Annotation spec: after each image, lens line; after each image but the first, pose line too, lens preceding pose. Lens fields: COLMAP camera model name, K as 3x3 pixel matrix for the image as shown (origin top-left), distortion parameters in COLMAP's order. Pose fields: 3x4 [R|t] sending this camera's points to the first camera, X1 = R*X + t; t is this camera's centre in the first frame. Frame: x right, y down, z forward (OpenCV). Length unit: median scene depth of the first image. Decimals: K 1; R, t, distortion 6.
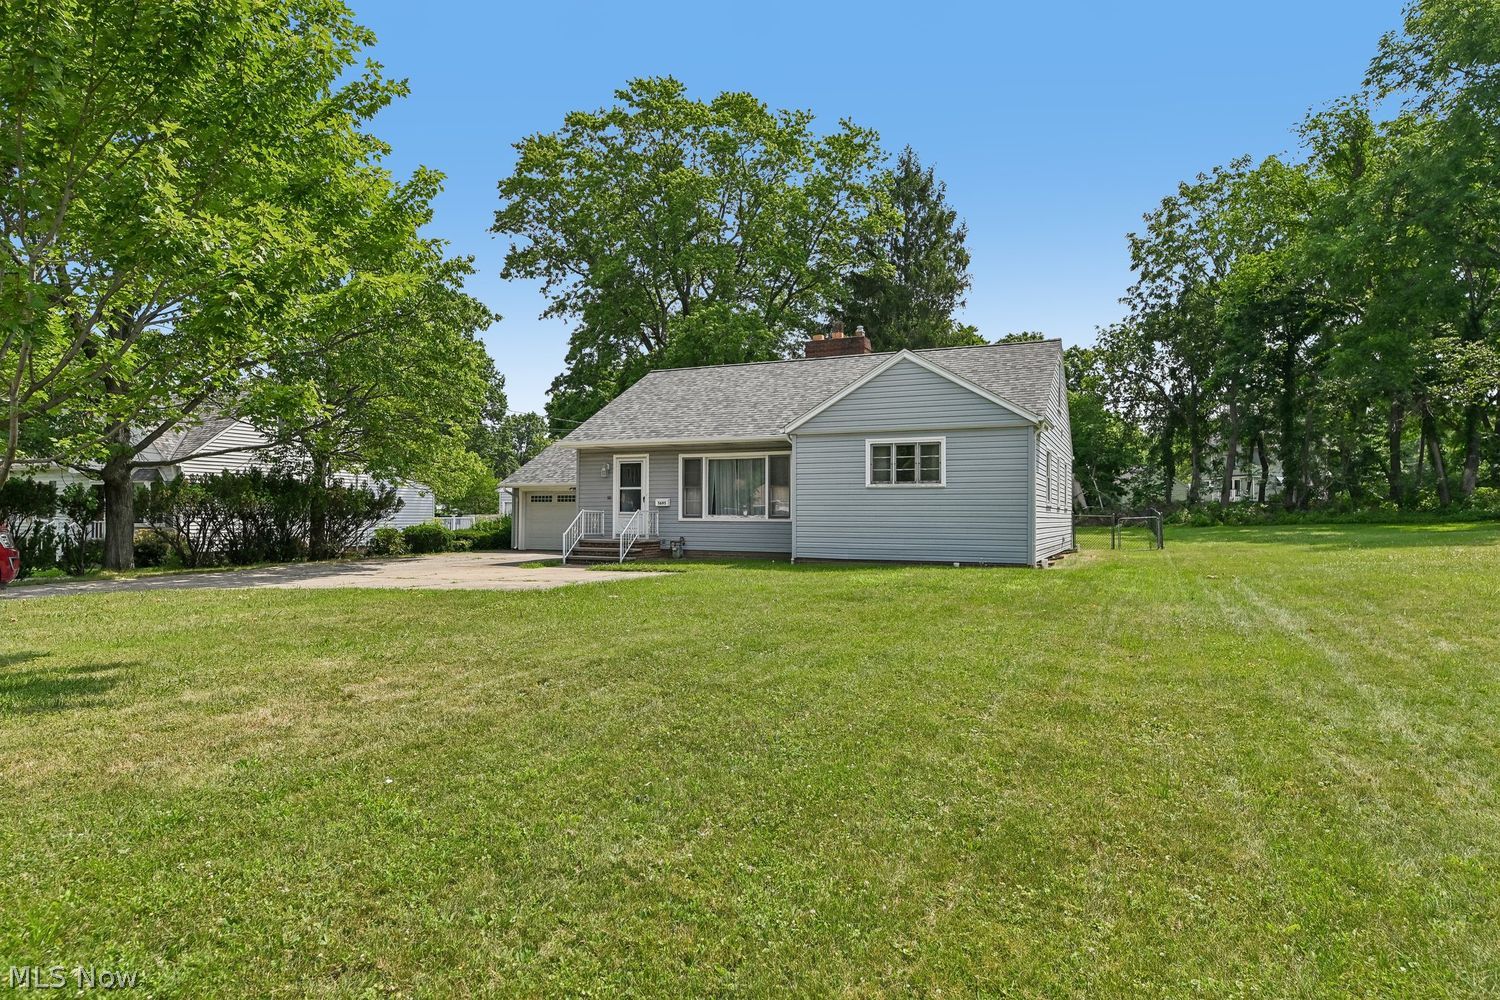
lens RADIAL K [[861.0, 0, 750.4], [0, 861.0, 502.0], [0, 0, 1]] dist [0.002661, -0.000167]
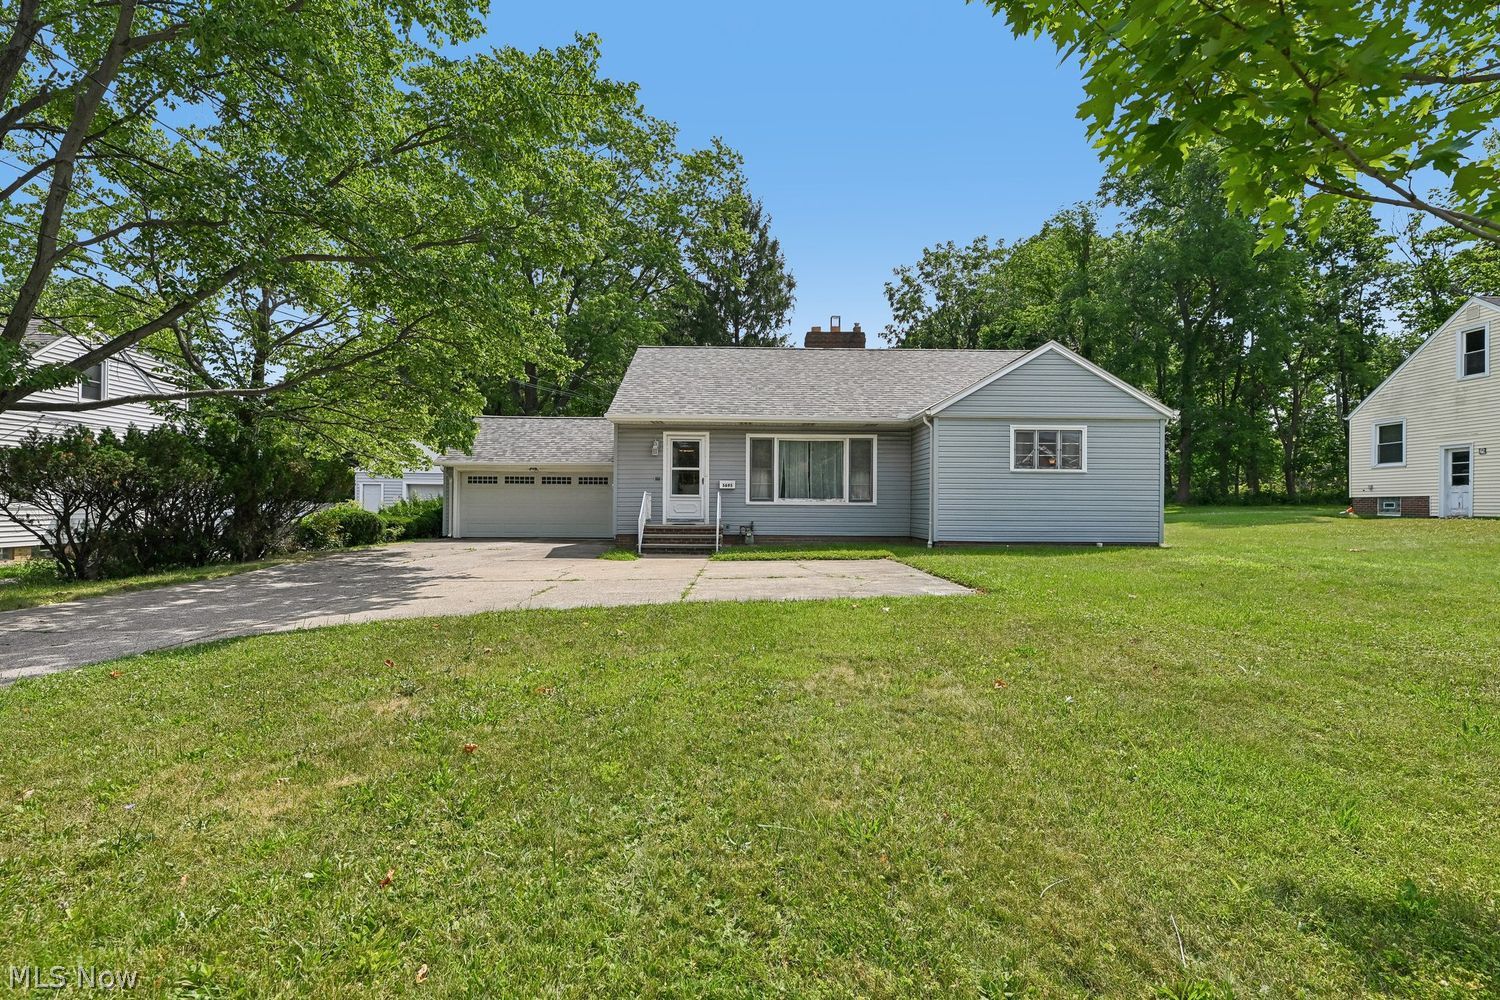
lens RADIAL K [[695.9, 0, 751.7], [0, 695.9, 504.9], [0, 0, 1]] dist [-0.002102, -0.000006]
pose [[0.899812, 0.001579, 0.436275, -0.412170], [-0.010214, 0.999796, 0.017447, 0.009071], [-0.436158, -0.020155, 0.899644, 0.313841]]
